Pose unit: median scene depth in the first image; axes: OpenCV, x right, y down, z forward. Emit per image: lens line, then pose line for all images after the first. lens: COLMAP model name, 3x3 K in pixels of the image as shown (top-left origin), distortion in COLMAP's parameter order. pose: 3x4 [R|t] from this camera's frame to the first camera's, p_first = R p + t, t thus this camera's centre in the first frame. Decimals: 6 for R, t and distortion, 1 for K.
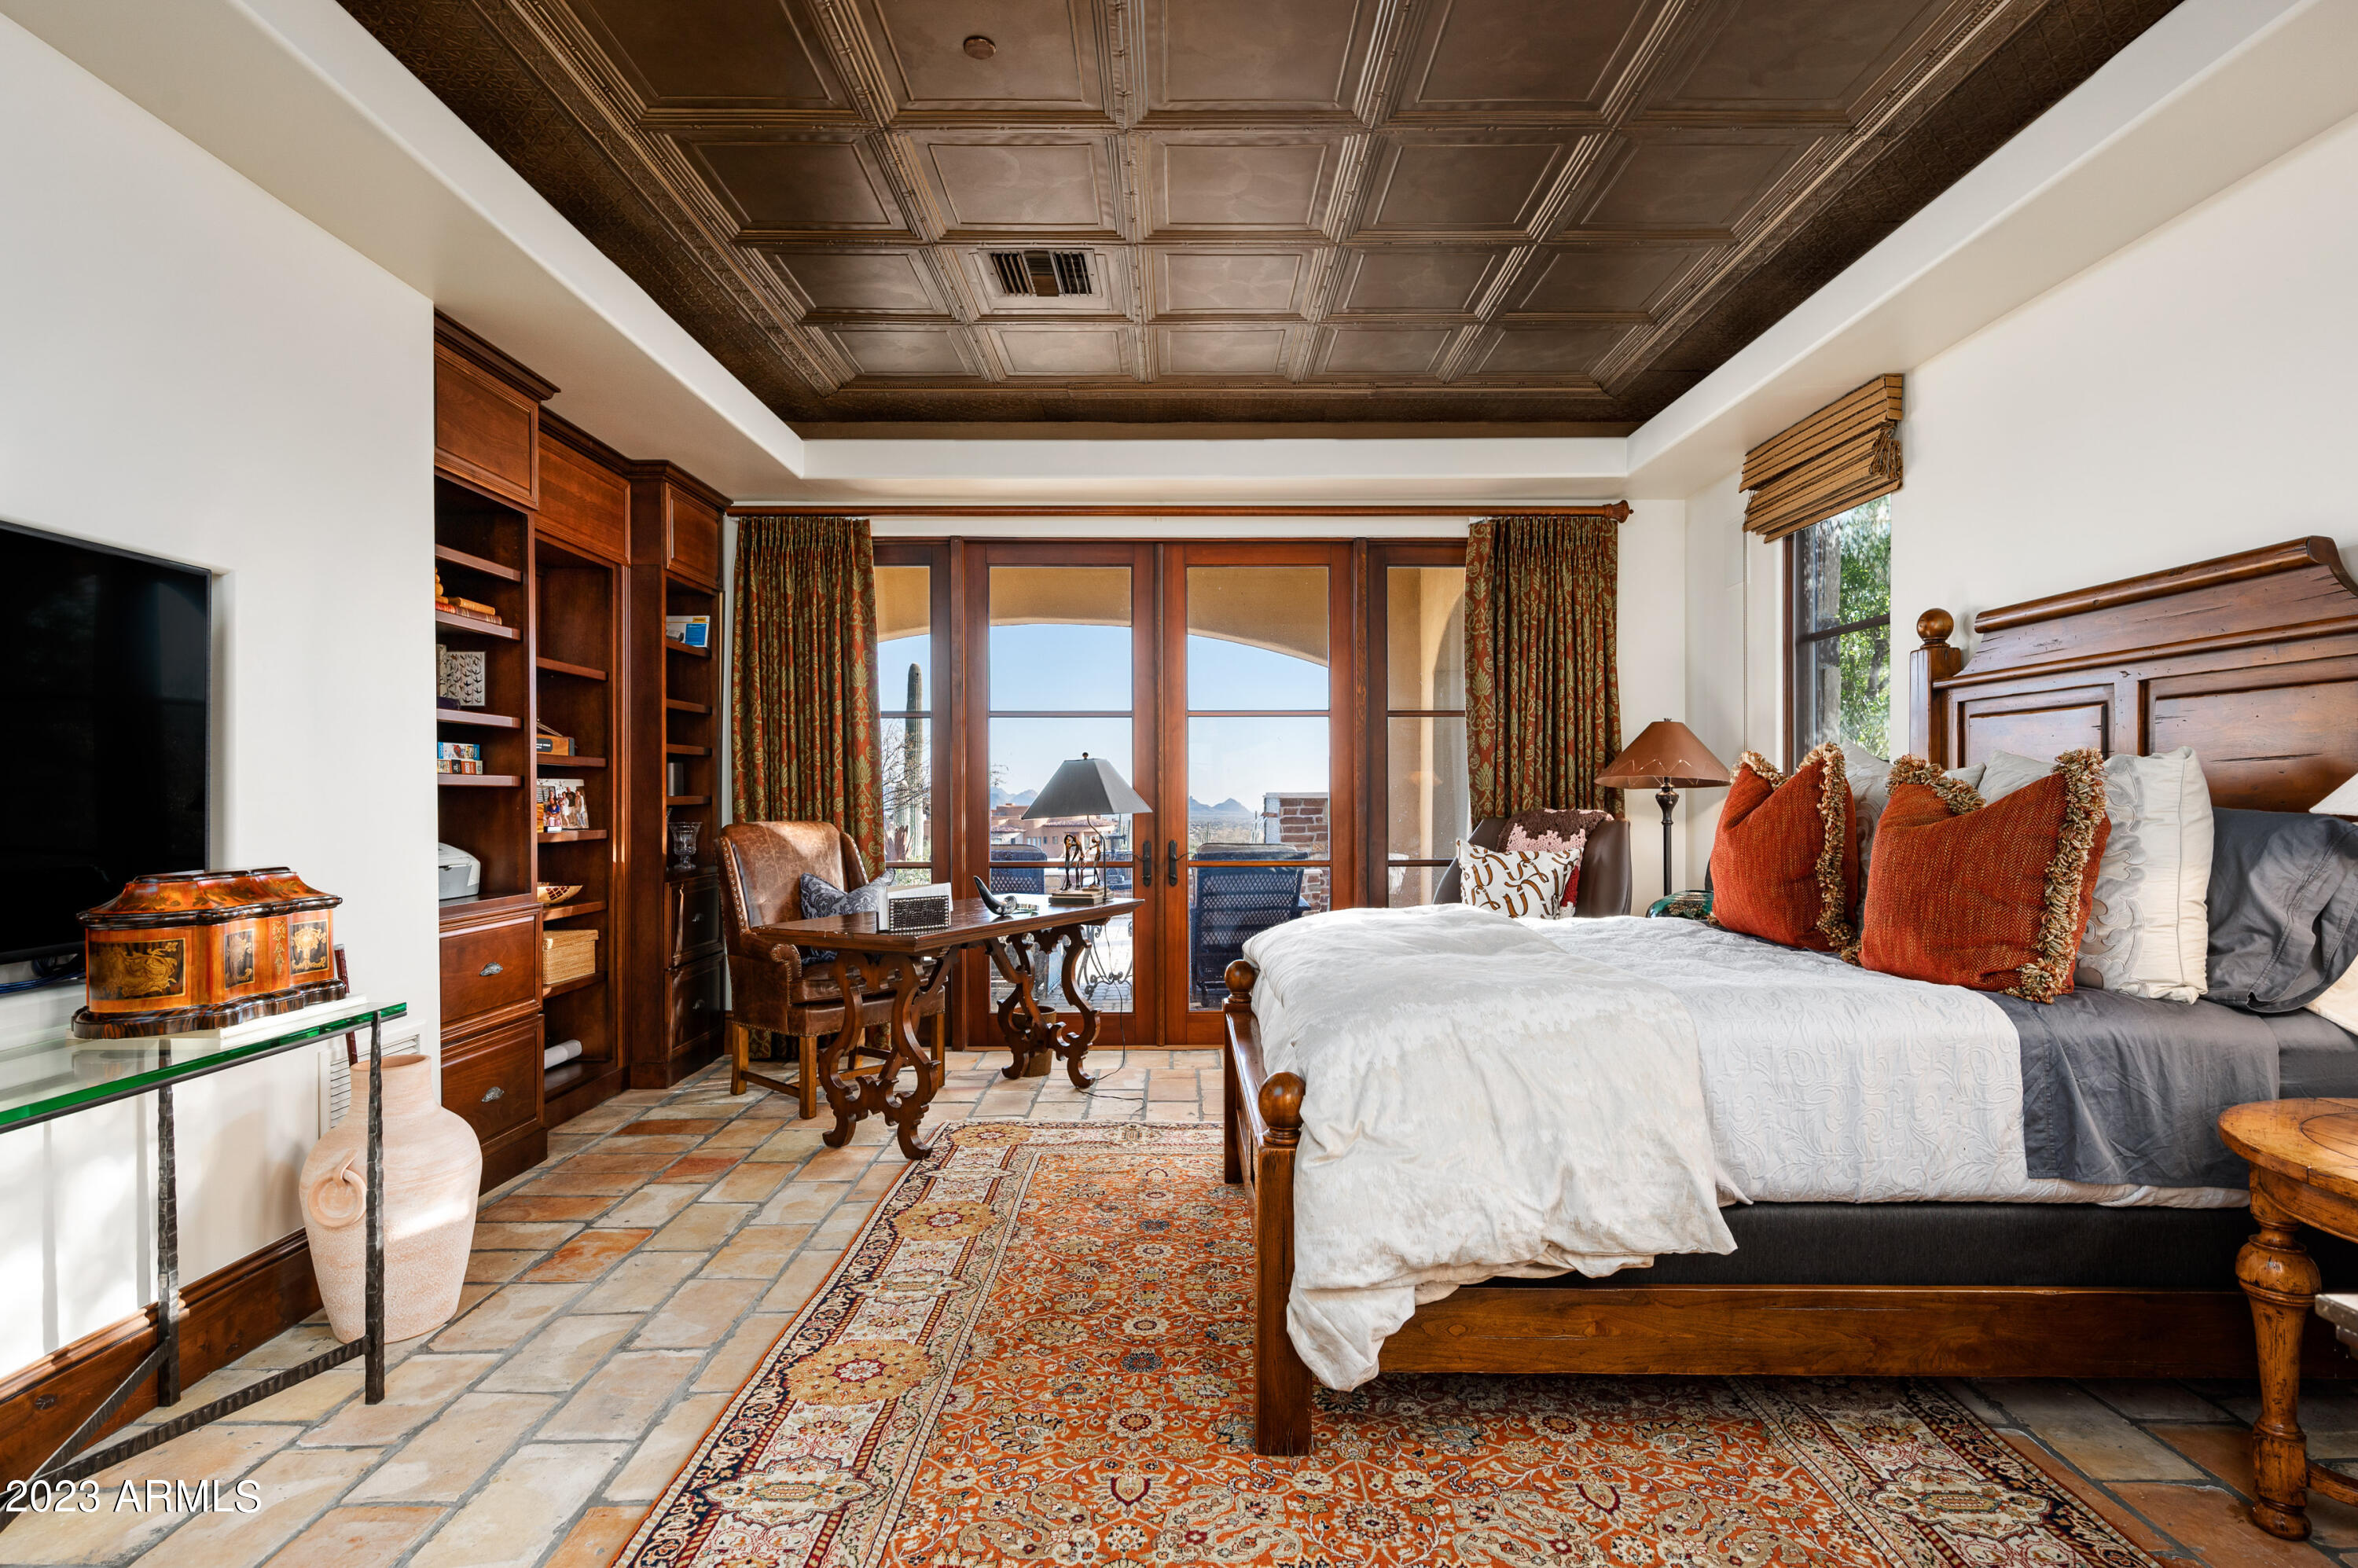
lens RADIAL K [[1171.0, 0, 1180.5], [0, 1171.0, 800.8], [0, 0, 1]] dist [0.002147, 0.000305]
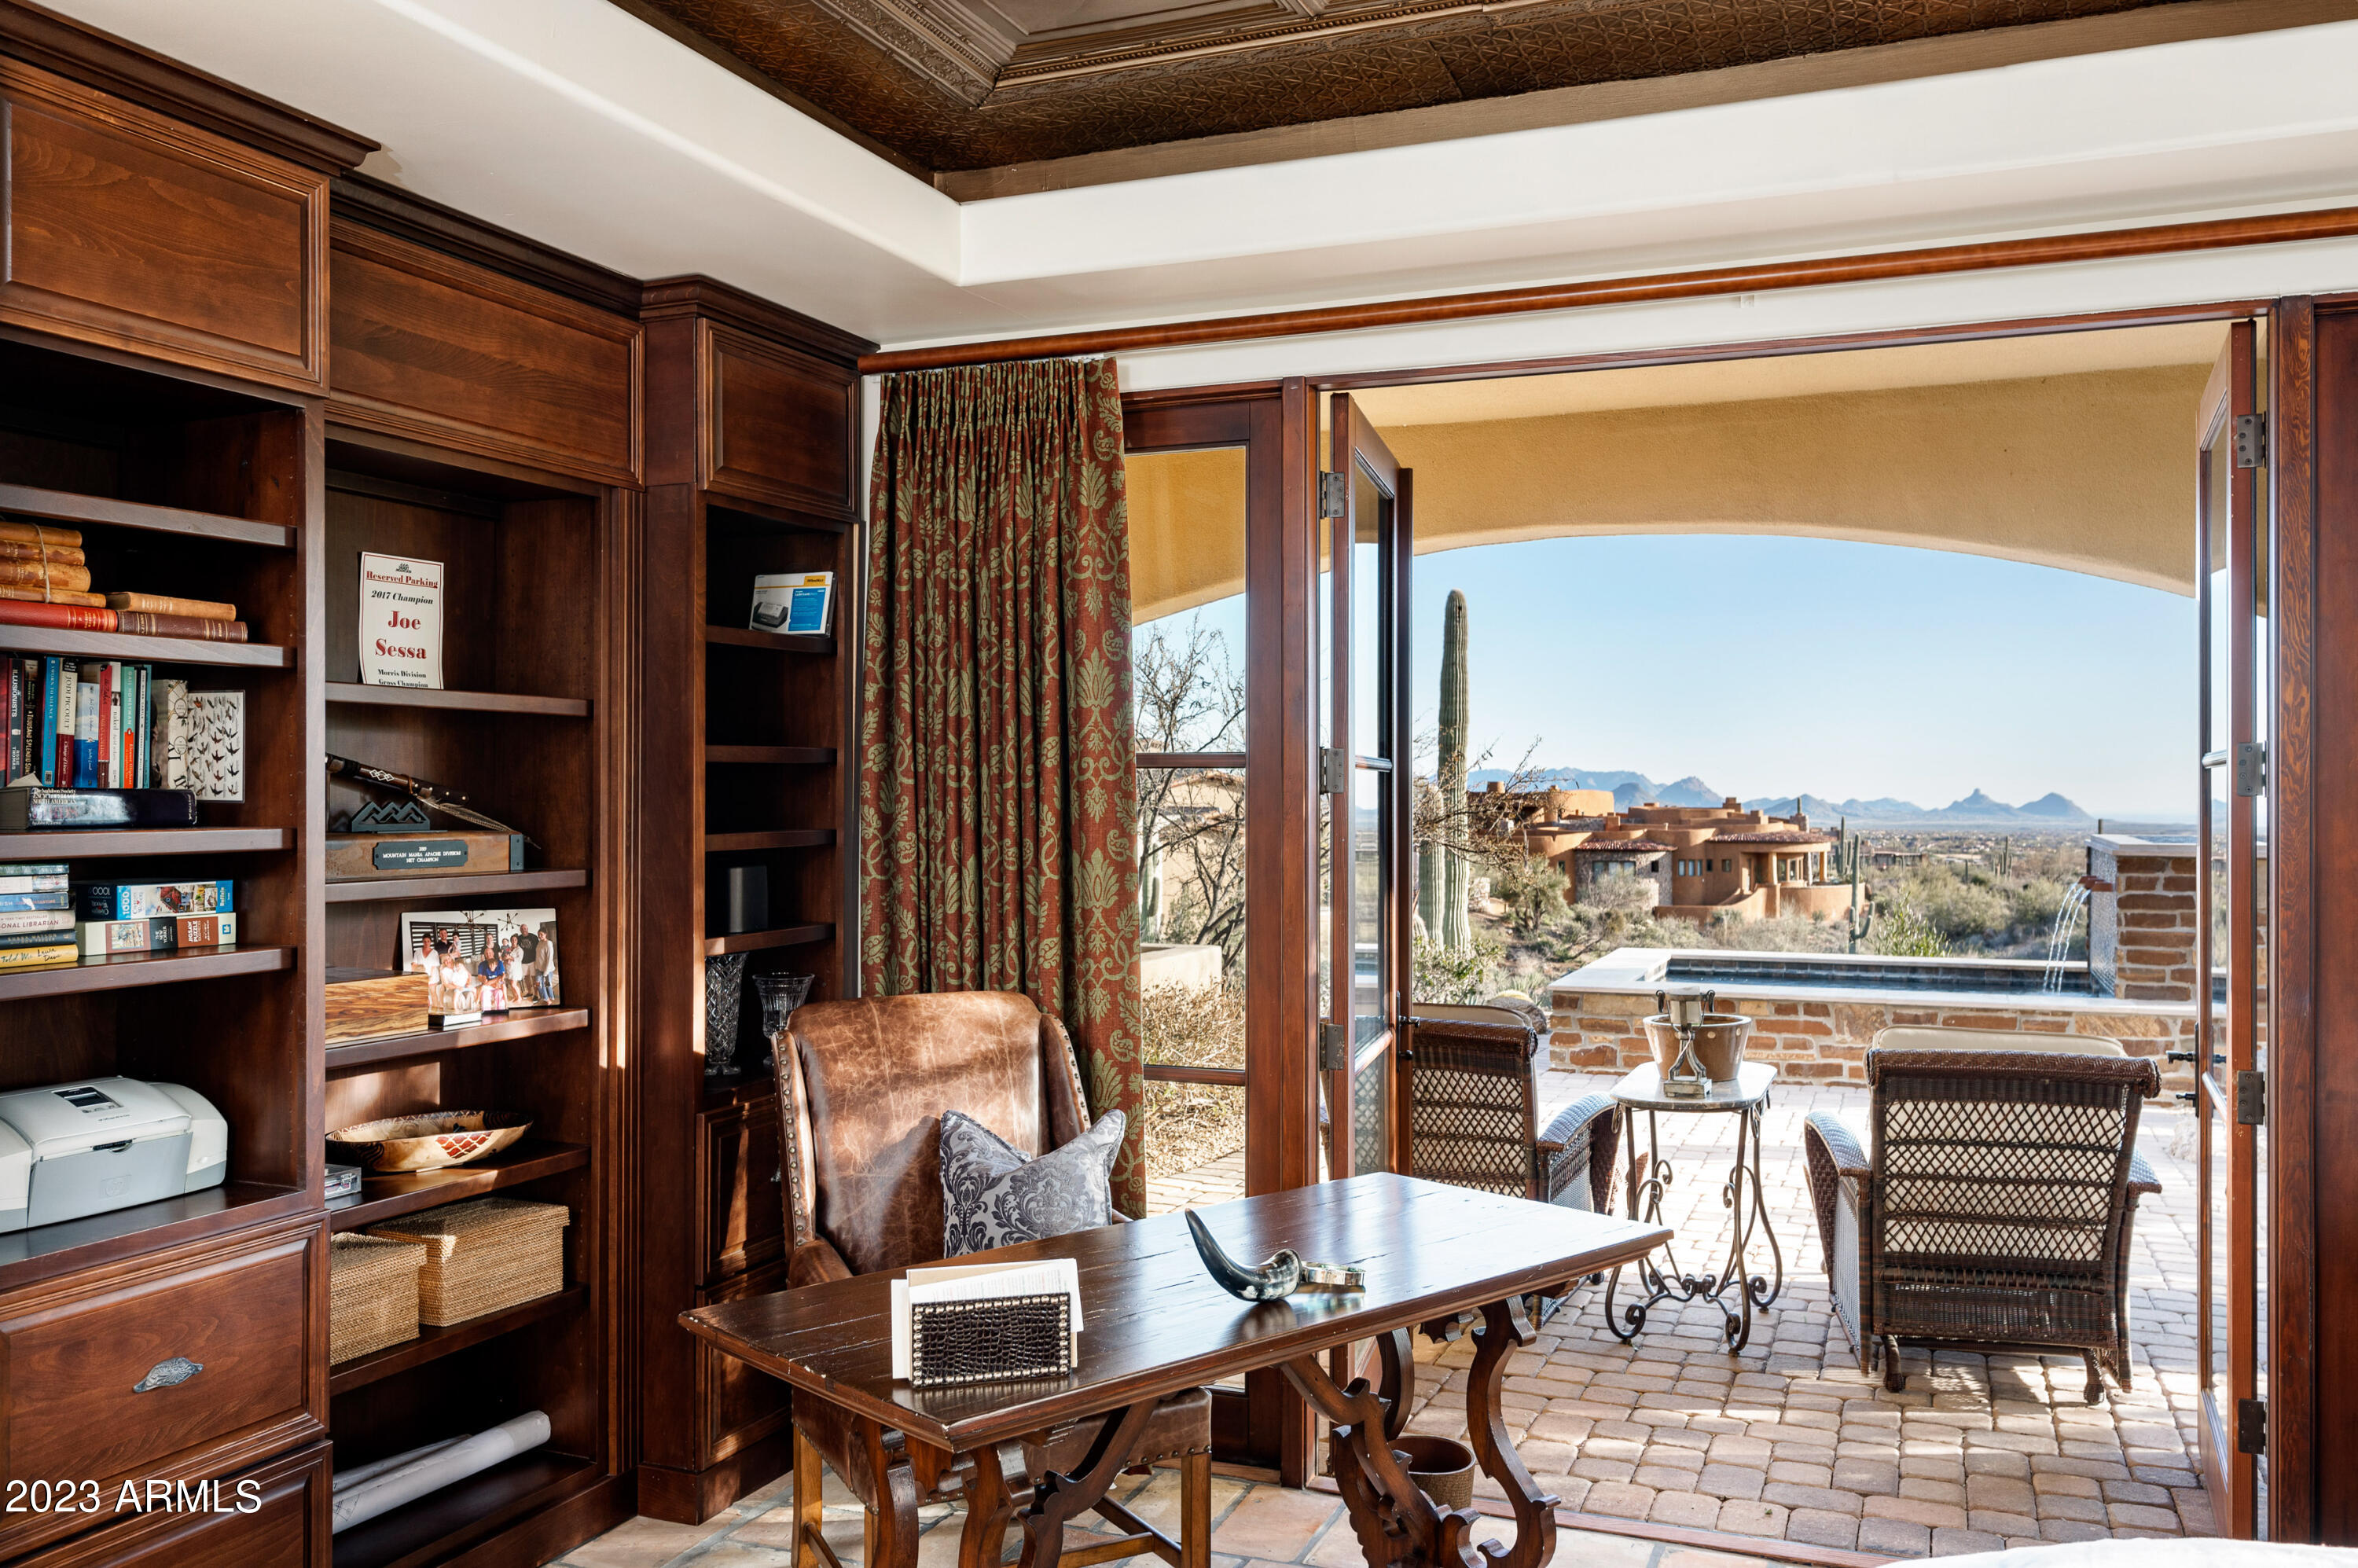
lens RADIAL K [[1906.9, 0, 1163.4], [0, 1906.9, 796.5], [0, 0, 1]] dist [-0.001078, 0.002266]
pose [[0.924613, 0.002831, -0.380897, 0.064576], [-0.004316, 0.999986, -0.003044, -0.074358], [0.380883, 0.004458, 0.924612, 0.365334]]
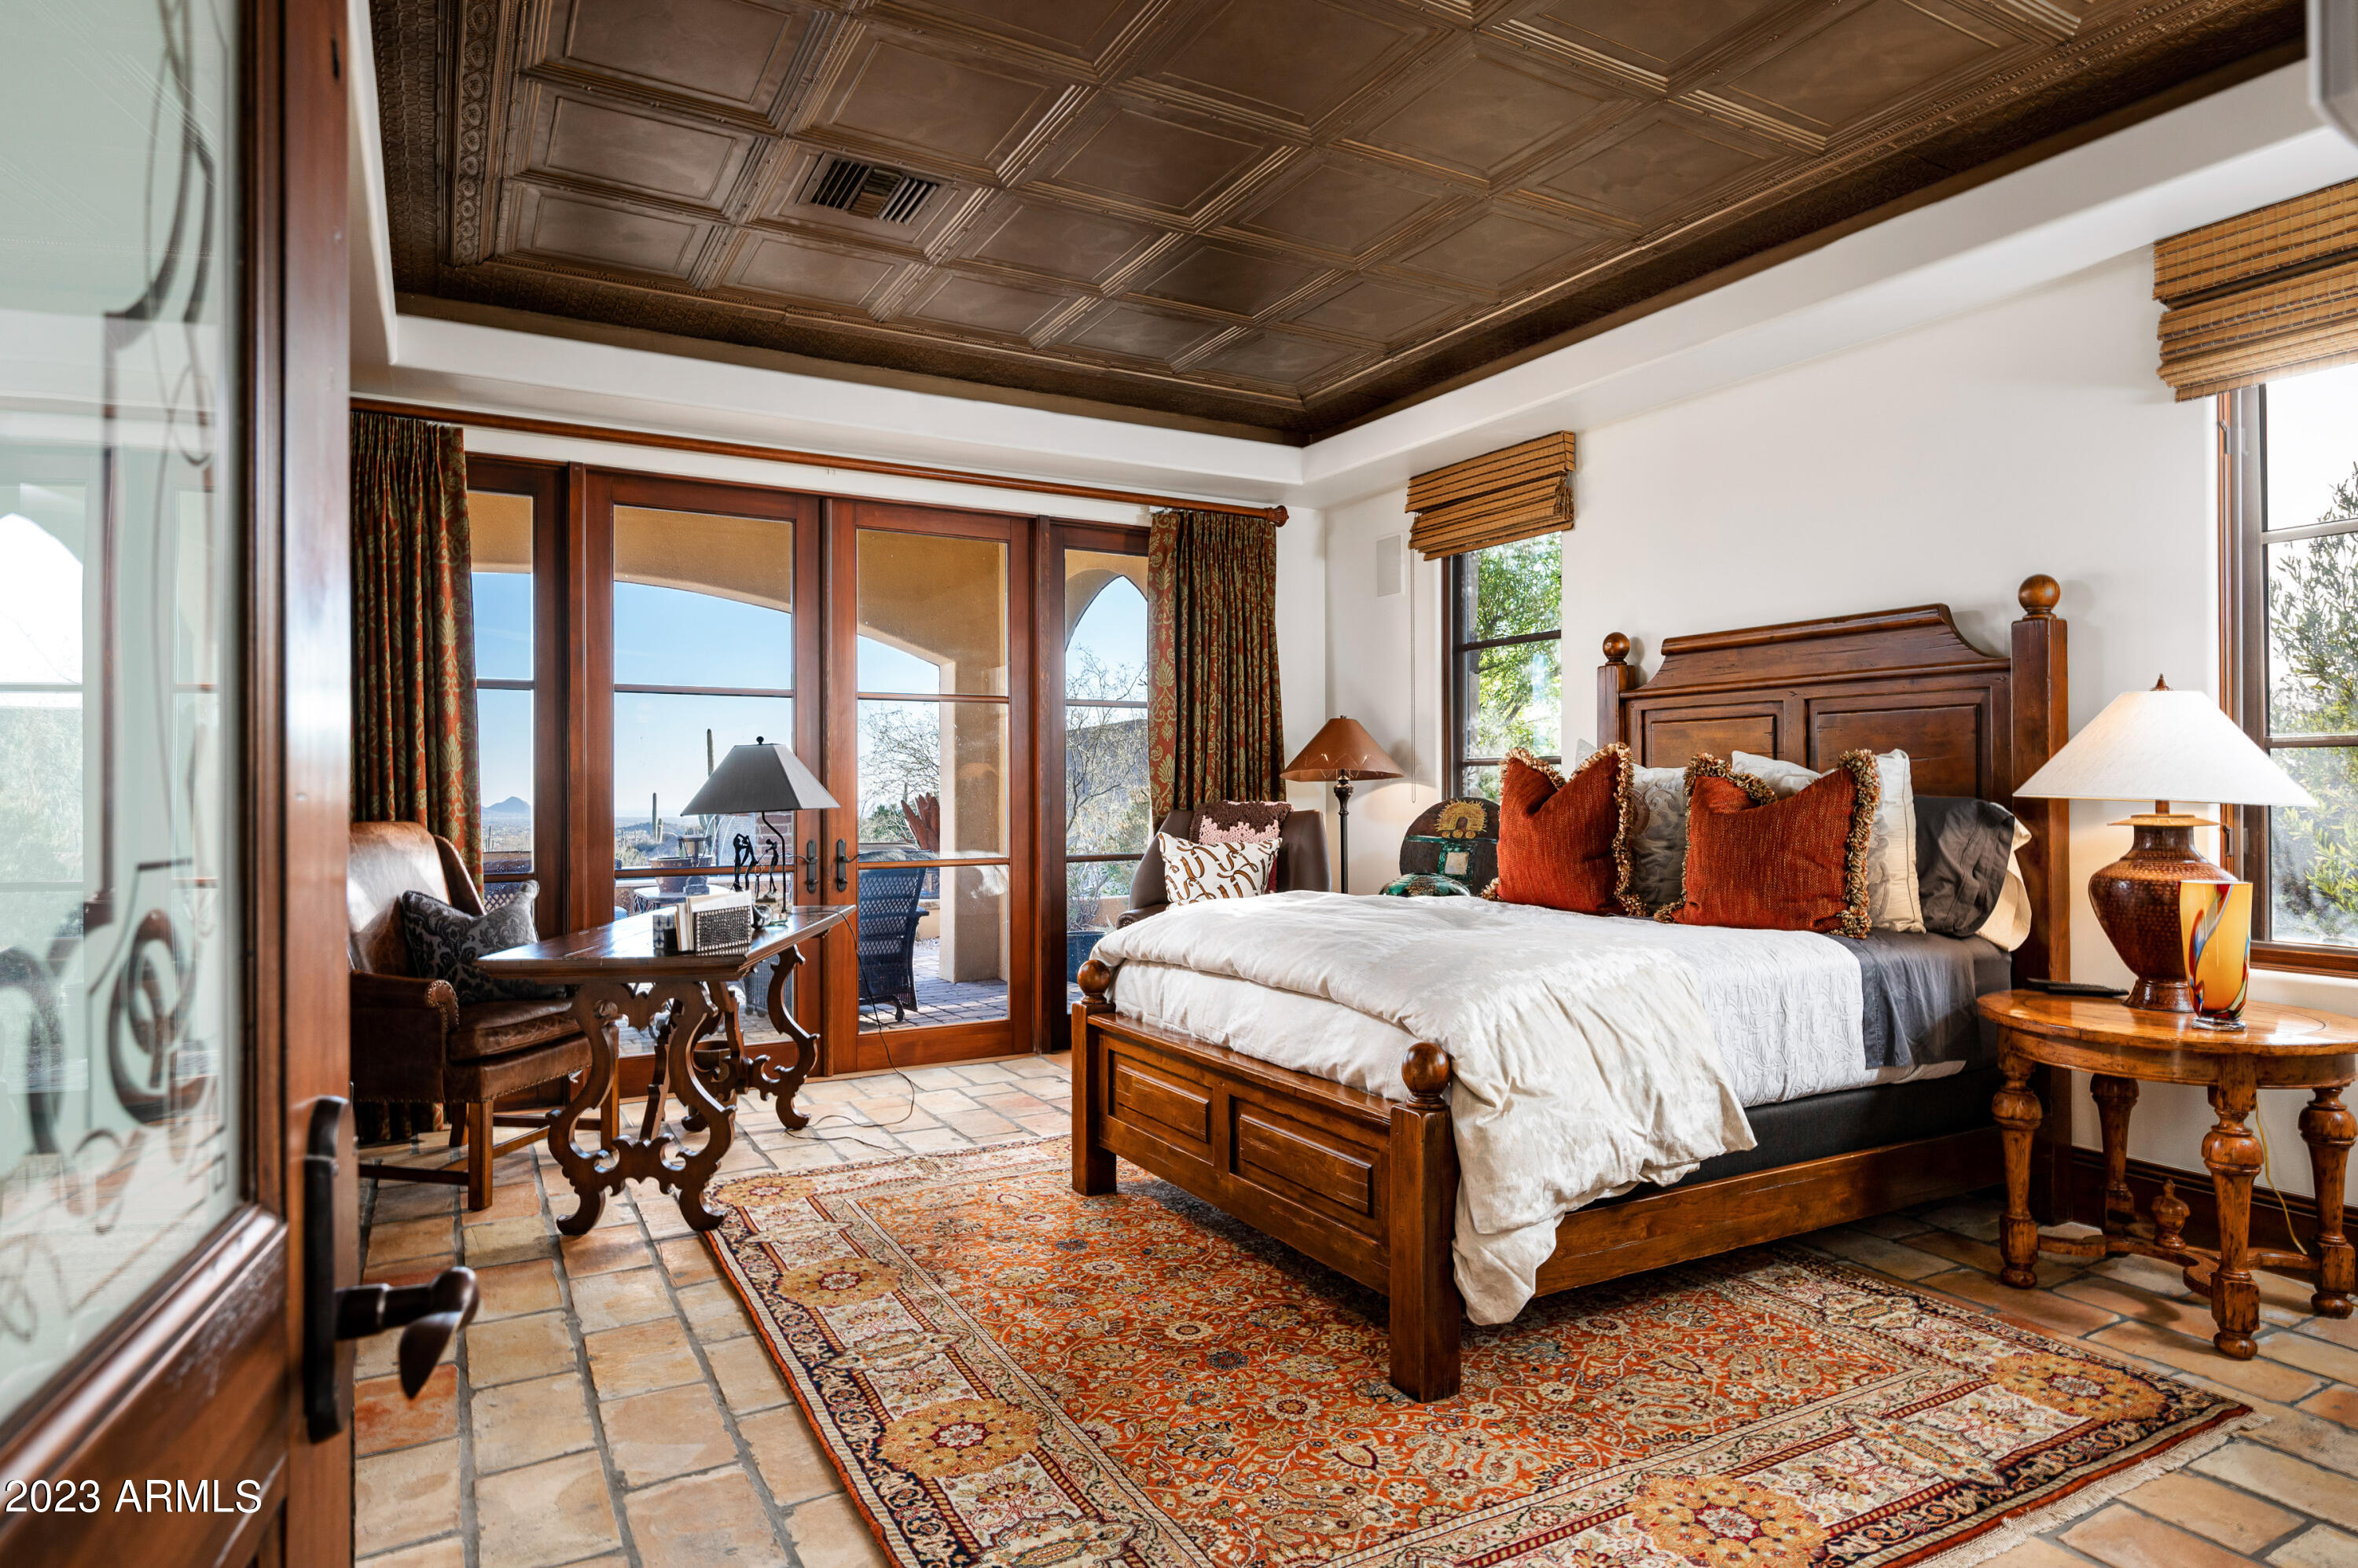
lens RADIAL K [[1307.9, 0, 1183.5], [0, 1307.9, 782.0], [0, 0, 1]] dist [0.002941, -0.001178]
pose [[0.875493, 0.002079, 0.483227, -0.339343], [0.003423, 0.999939, -0.010503, 0.002692], [-0.483219, 0.010849, 0.875432, 0.028442]]
